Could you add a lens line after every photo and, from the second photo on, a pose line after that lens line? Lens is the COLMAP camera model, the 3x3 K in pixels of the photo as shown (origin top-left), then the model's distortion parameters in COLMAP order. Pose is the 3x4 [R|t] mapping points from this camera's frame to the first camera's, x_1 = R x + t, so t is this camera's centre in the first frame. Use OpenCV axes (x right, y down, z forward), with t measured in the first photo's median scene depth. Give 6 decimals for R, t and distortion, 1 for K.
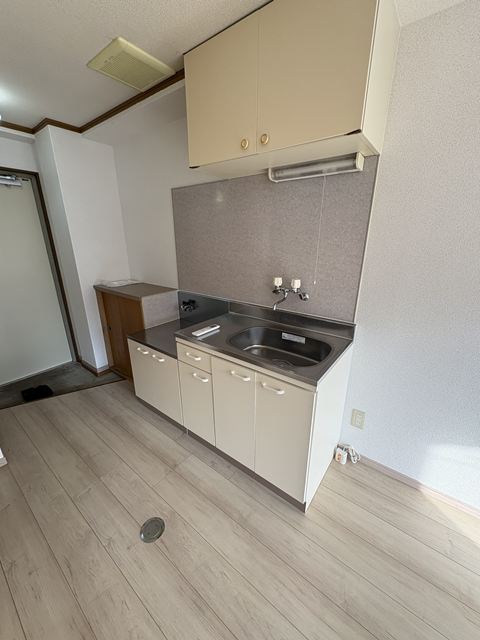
lens RADIAL K [[254.4, 0, 238.8], [0, 254.4, 318.1], [0, 0, 1]] dist [-0.000236, 0.000937]
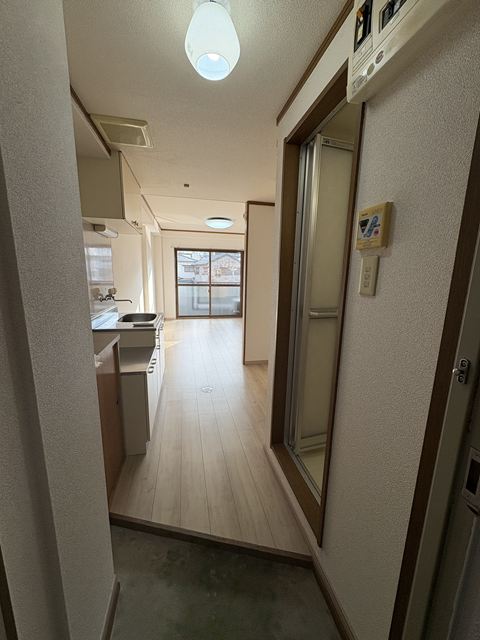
lens RADIAL K [[254.4, 0, 240.0], [0, 254.4, 322.2], [0, 0, 1]] dist [-0.000236, 0.000937]
pose [[-0.763626, -0.135545, 0.631271, -1.589669], [0.186502, 0.889732, 0.416646, -0.507451], [-0.618136, 0.435895, -0.654143, 1.687627]]
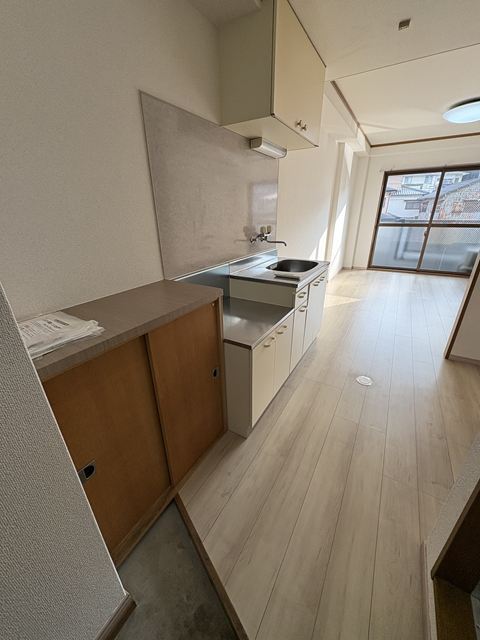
lens RADIAL K [[254.4, 0, 239.5], [0, 254.4, 321.0], [0, 0, 1]] dist [-0.000236, 0.000937]
pose [[-0.115536, -0.386408, 0.915063, -1.289127], [0.327827, 0.854780, 0.402344, -0.323666], [-0.937647, 0.346467, 0.027918, 1.281253]]
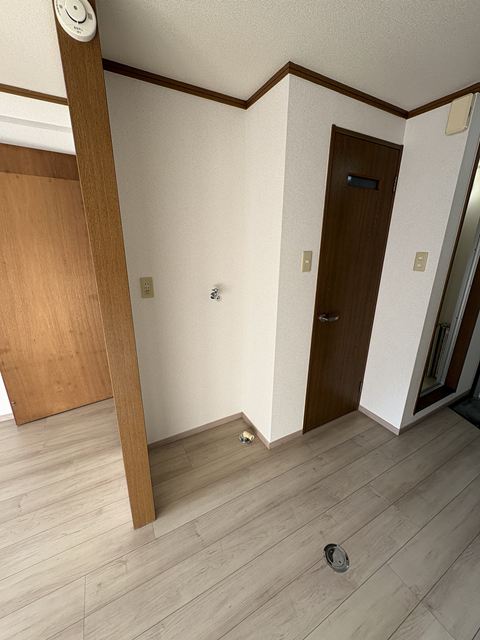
lens RADIAL K [[254.4, 0, 238.8], [0, 254.4, 314.6], [0, 0, 1]] dist [-0.000236, 0.000937]
pose [[-0.405183, 0.248104, -0.879927, 0.353393], [-0.288814, 0.878448, 0.380678, -0.195760], [0.867418, 0.408379, -0.284276, 0.475451]]
